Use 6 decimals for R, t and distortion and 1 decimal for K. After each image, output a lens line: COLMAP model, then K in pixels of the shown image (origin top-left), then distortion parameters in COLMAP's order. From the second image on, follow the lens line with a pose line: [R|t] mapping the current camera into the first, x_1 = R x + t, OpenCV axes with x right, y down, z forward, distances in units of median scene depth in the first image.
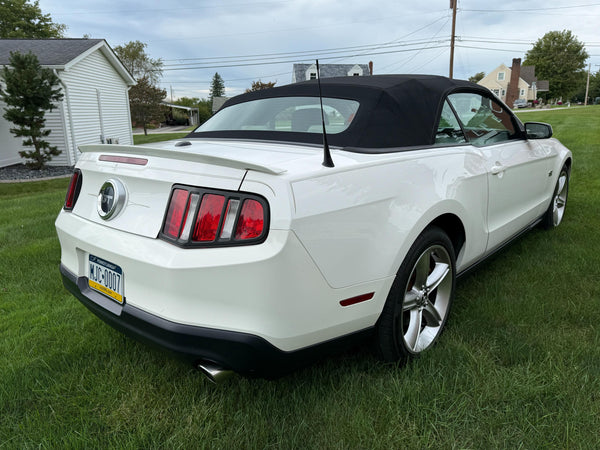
lens RADIAL K [[417.5, 0, 301.6], [0, 417.5, 224.1], [0, 0, 1]] dist [0.047043, -0.046532]
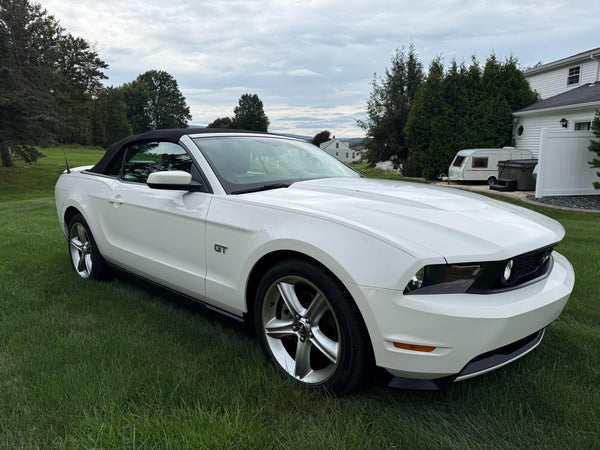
lens RADIAL K [[422.1, 0, 301.7], [0, 422.1, 222.9], [0, 0, 1]] dist [0.052890, -0.072249]
pose [[-0.020088, 0.185001, -0.982533, 2.111655], [-0.245048, 0.951845, 0.184233, -0.536436], [0.969303, 0.244469, 0.026213, 1.814414]]
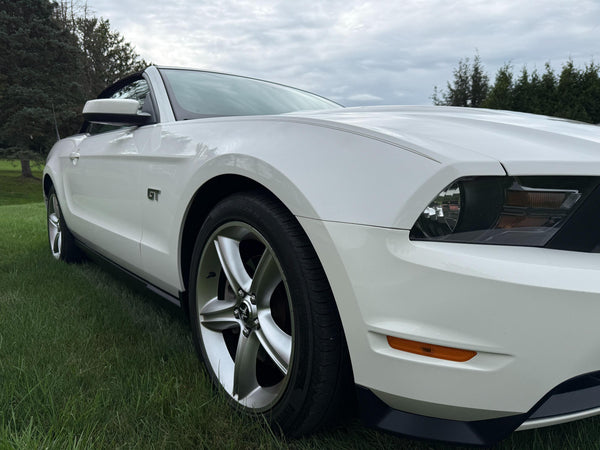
lens RADIAL K [[428.4, 0, 299.9], [0, 428.4, 225.1], [0, 0, 1]] dist [0.000410, -0.005966]
pose [[-0.157969, 0.132675, -0.978490, 1.718441], [-0.259636, 0.950483, 0.170793, -0.347304], [0.952699, 0.281032, -0.115700, 2.012436]]
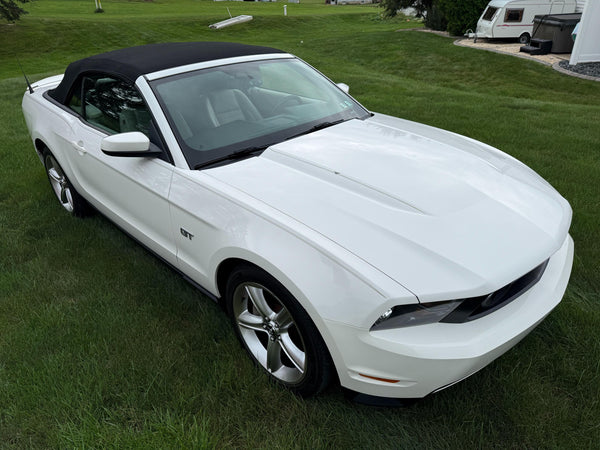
lens RADIAL K [[428.4, 0, 299.9], [0, 428.4, 225.1], [0, 0, 1]] dist [0.000410, -0.005966]
pose [[-0.049807, 0.503282, -0.862686, 1.892158], [-0.223548, 0.836226, 0.500752, -0.827915], [0.973419, 0.217793, 0.070858, 1.843860]]
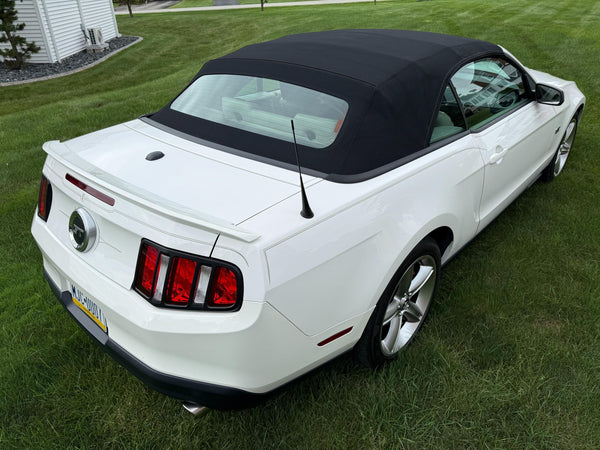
lens RADIAL K [[417.5, 0, 301.6], [0, 417.5, 224.1], [0, 0, 1]] dist [0.047043, -0.046532]
pose [[0.999983, 0.005756, -0.001002, 0.036684], [-0.005302, 0.966078, 0.258196, -0.251968], [0.002454, -0.258186, 0.966092, 0.061466]]
